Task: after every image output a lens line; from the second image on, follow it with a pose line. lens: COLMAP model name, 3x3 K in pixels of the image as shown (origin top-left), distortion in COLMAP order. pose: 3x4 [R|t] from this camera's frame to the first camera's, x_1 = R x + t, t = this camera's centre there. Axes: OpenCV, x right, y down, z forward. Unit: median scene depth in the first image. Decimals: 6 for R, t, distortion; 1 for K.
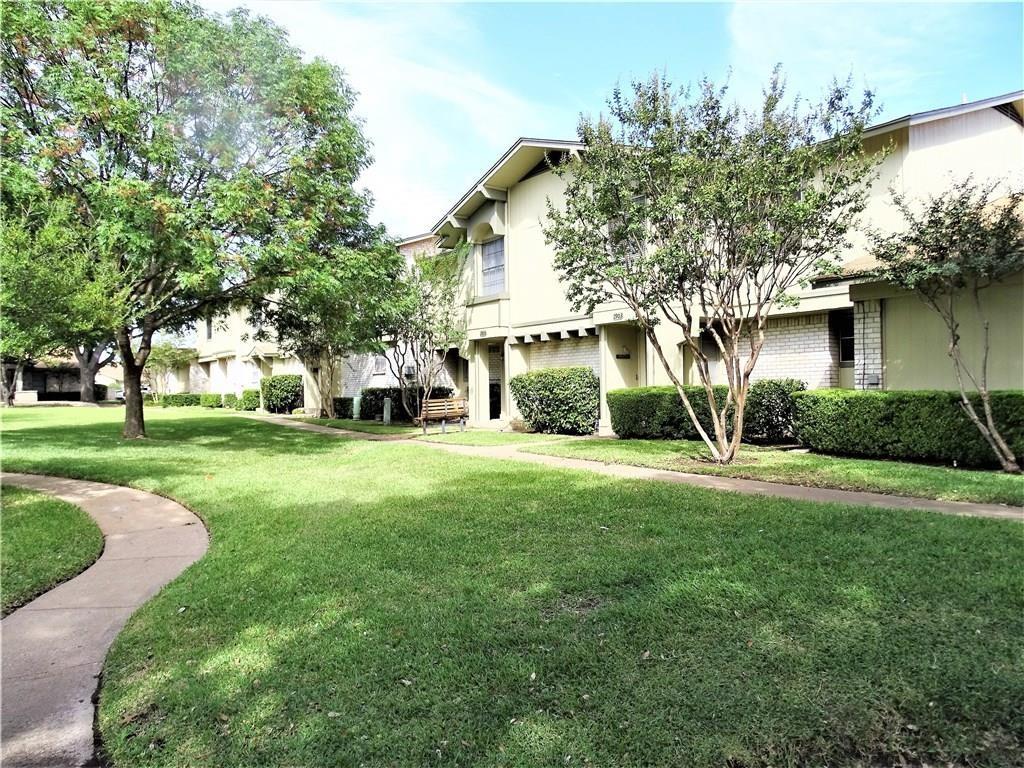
lens RADIAL K [[816.7, 0, 512.0], [0, 816.7, 384.0], [0, 0, 1]] dist [0.249744, 0.000528]
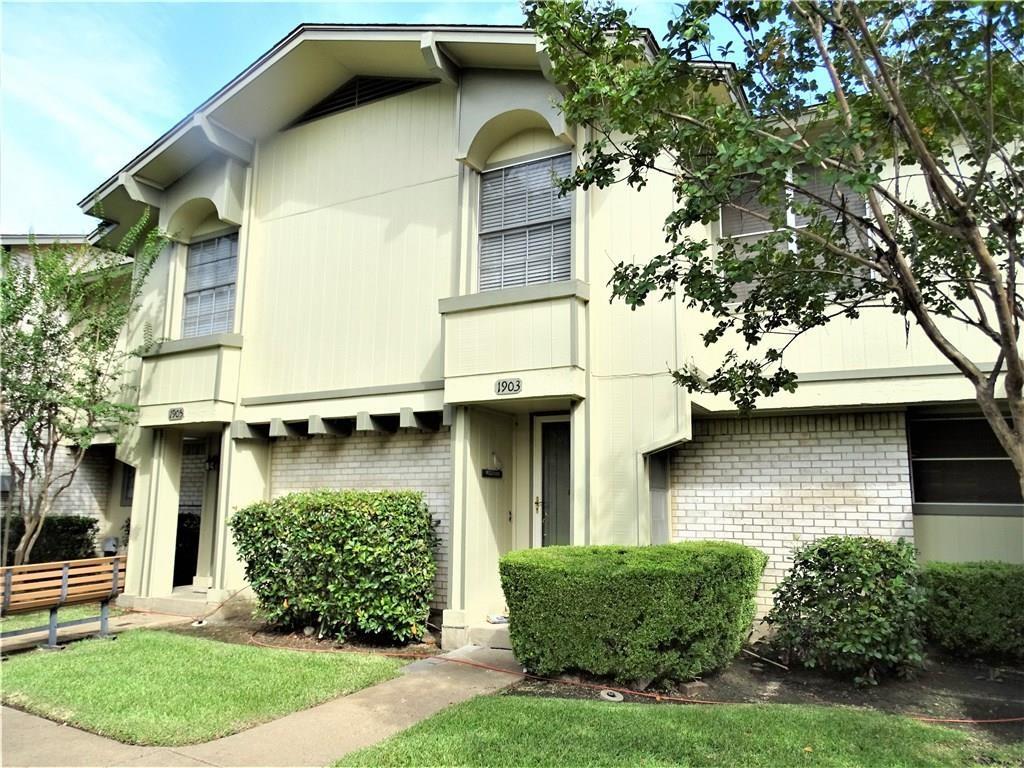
lens RADIAL K [[775.7, 0, 512.0], [0, 775.7, 384.0], [0, 0, 1]] dist [0.044642, -0.004634]
pose [[0.920436, 0.083511, 0.381868, -0.030819], [-0.028472, 0.988640, -0.147578, -0.016278], [-0.389855, 0.124964, 0.912358, 0.500360]]
